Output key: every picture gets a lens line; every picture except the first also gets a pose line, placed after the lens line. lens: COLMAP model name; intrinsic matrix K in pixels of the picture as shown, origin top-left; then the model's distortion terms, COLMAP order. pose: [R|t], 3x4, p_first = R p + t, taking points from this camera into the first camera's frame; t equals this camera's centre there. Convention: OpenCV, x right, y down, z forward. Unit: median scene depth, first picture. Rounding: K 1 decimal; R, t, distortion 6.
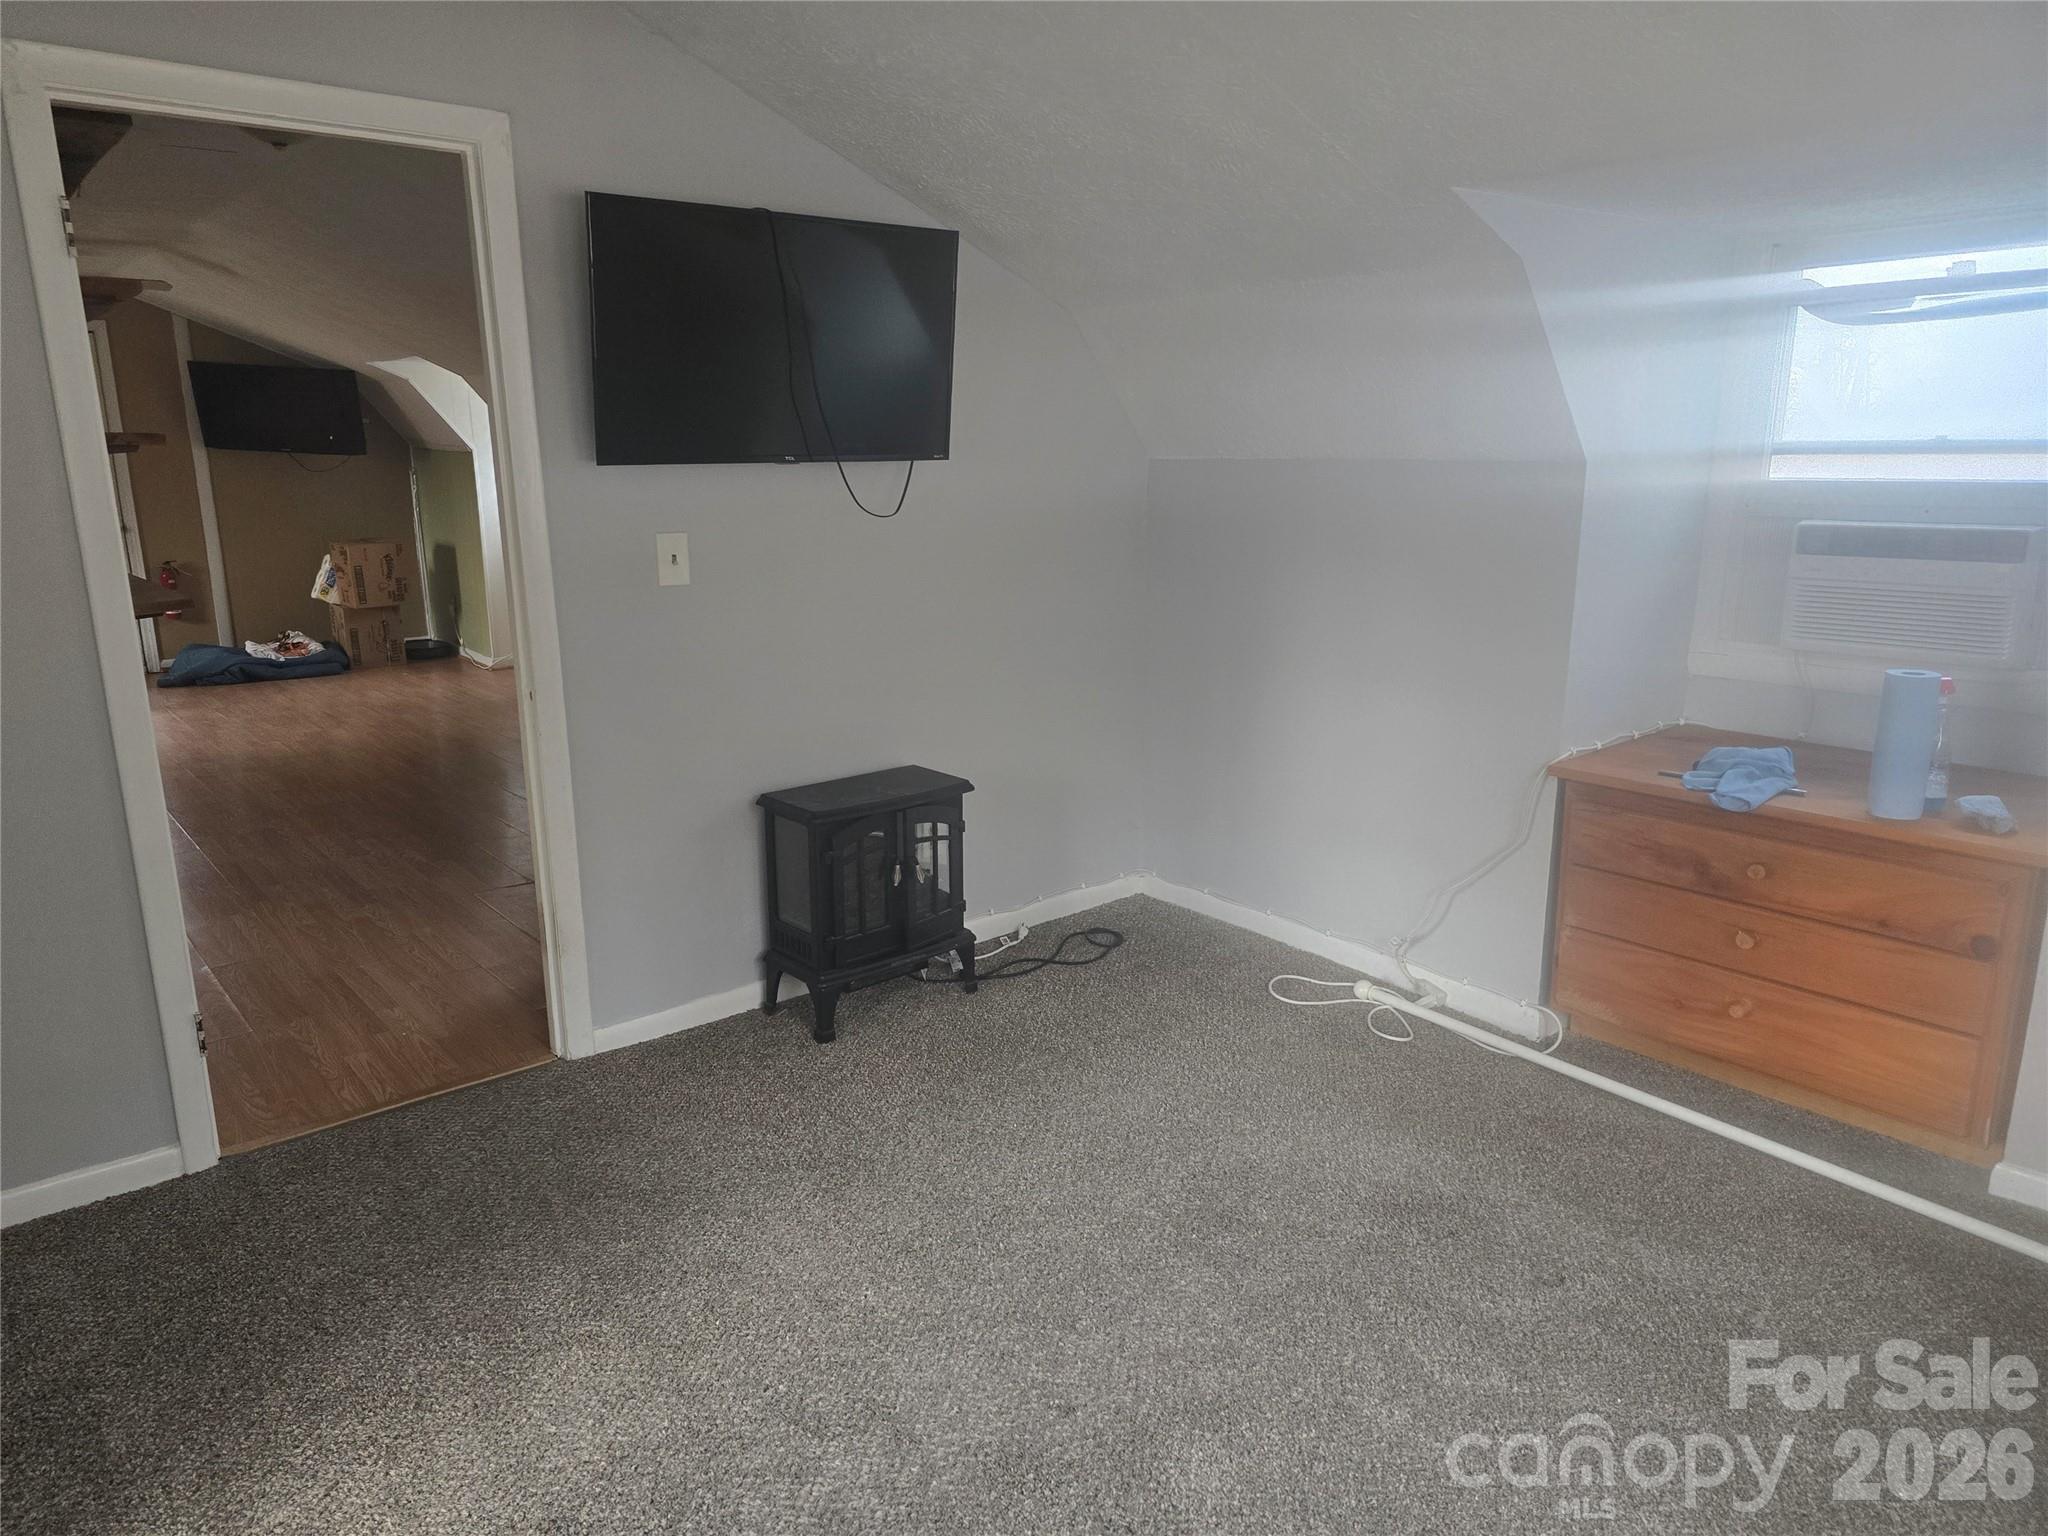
lens RADIAL K [[1368.3, 0, 1018.9], [0, 1368.3, 776.7], [0, 0, 1]] dist [0.030669, -0.000839]
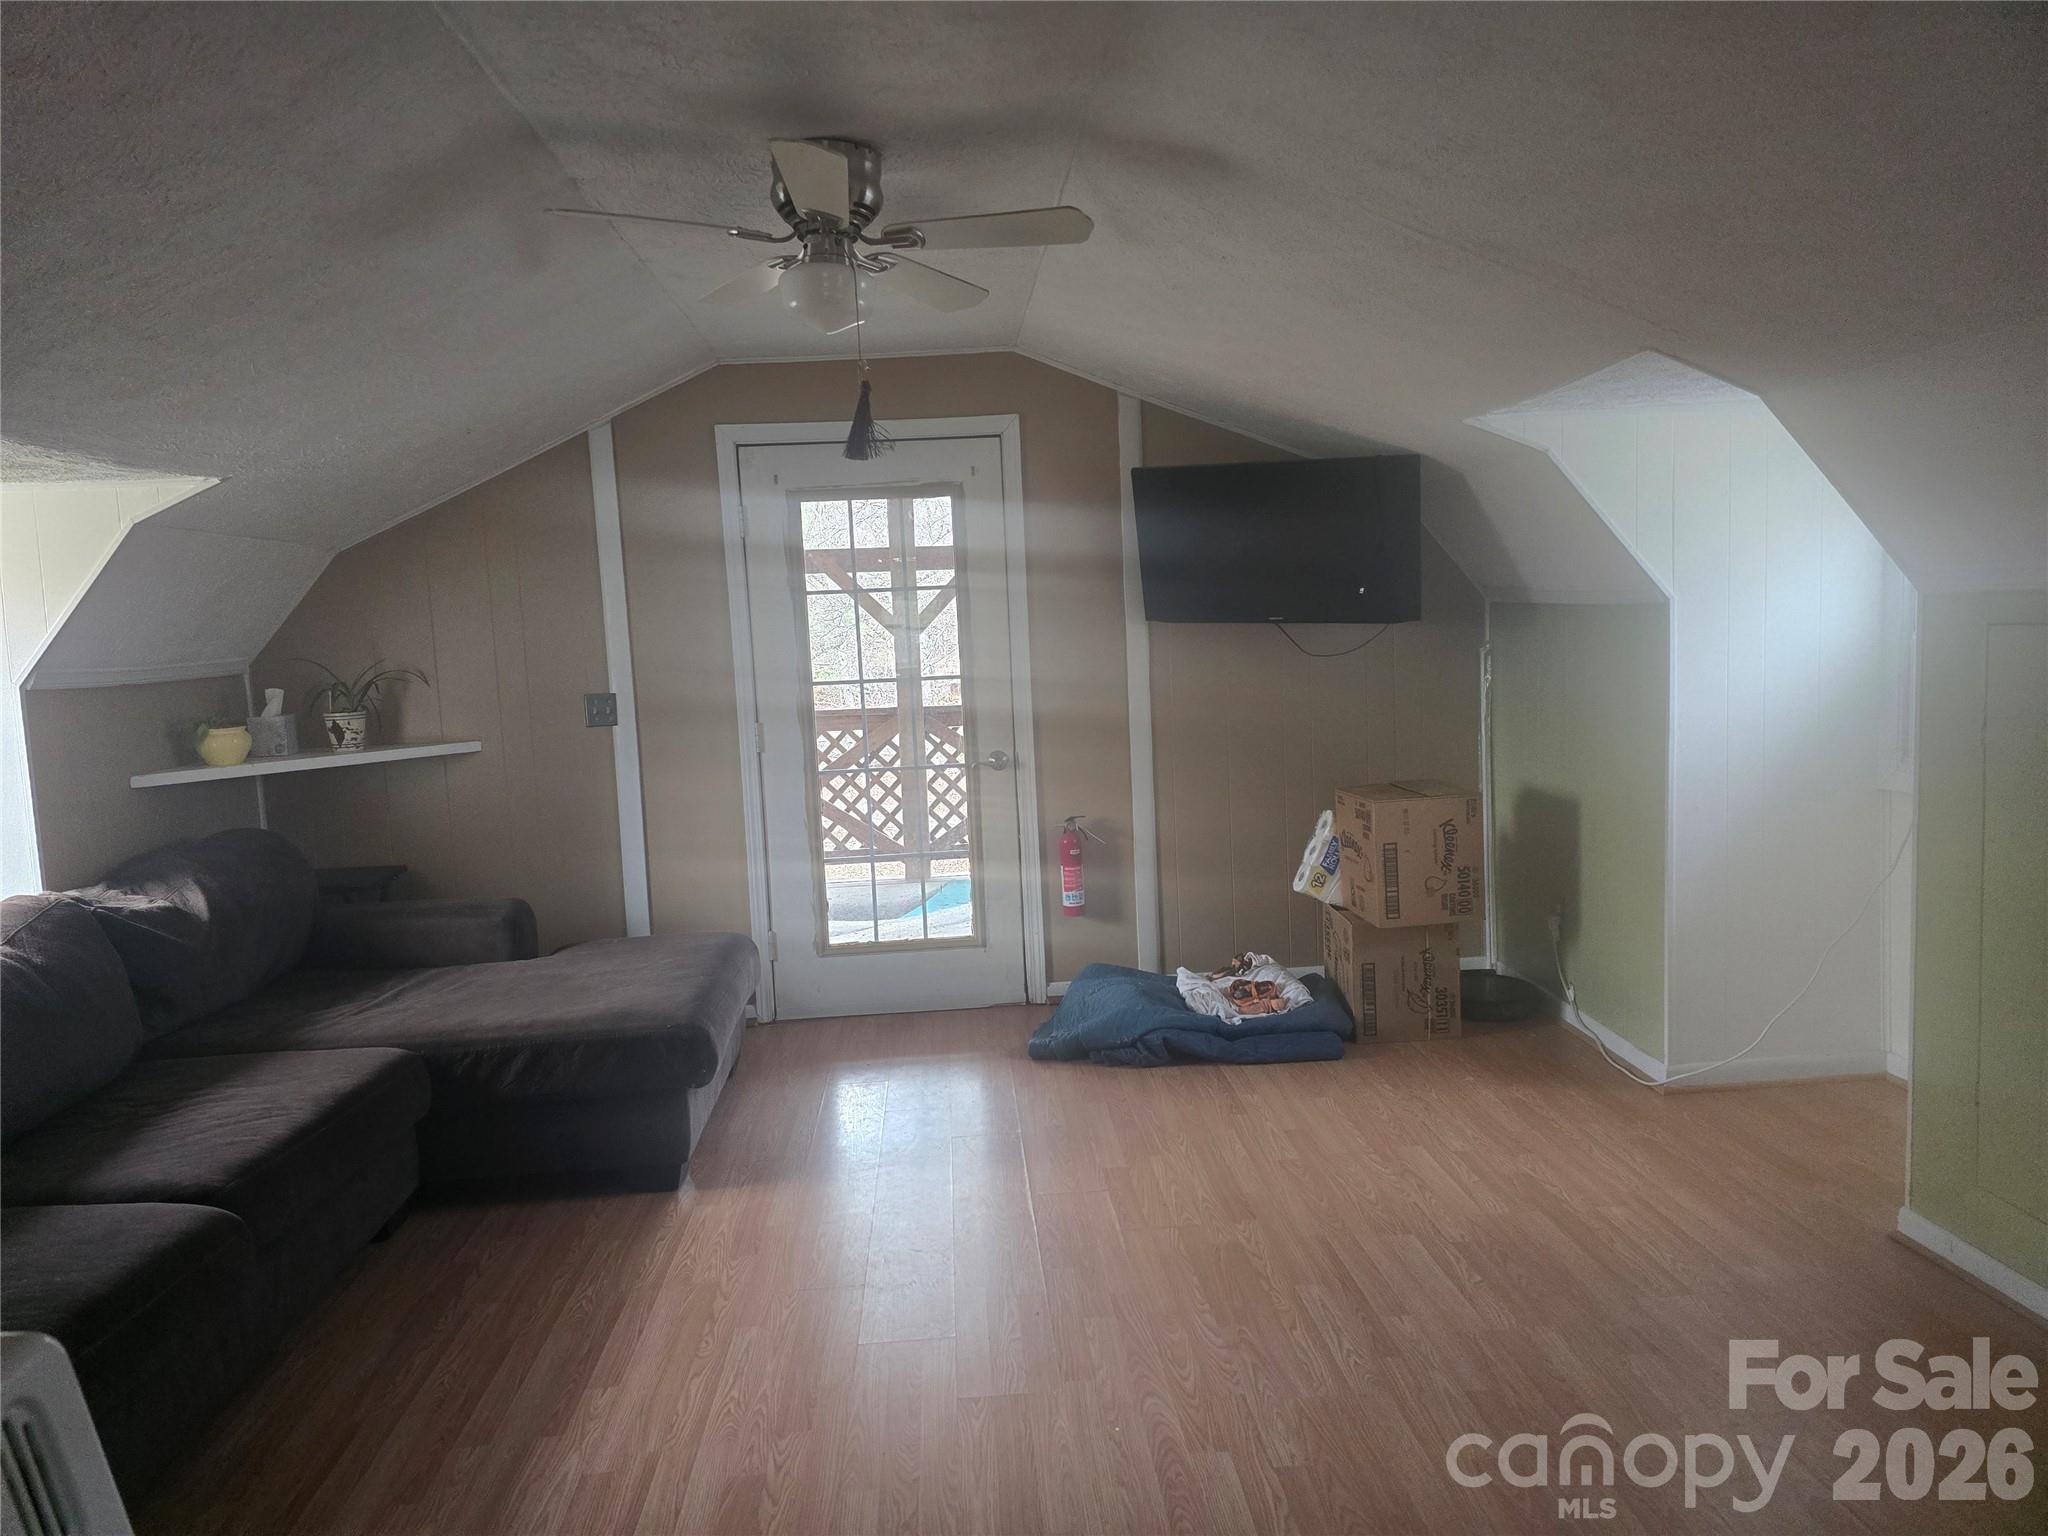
lens RADIAL K [[1368.3, 0, 1011.1], [0, 1368.3, 766.4], [0, 0, 1]] dist [0.030669, -0.000839]
pose [[0.808595, 0.025458, -0.587815, -0.296981], [-0.092718, 0.992094, -0.084576, -0.123903], [0.581015, 0.122889, 0.804562, 0.516565]]
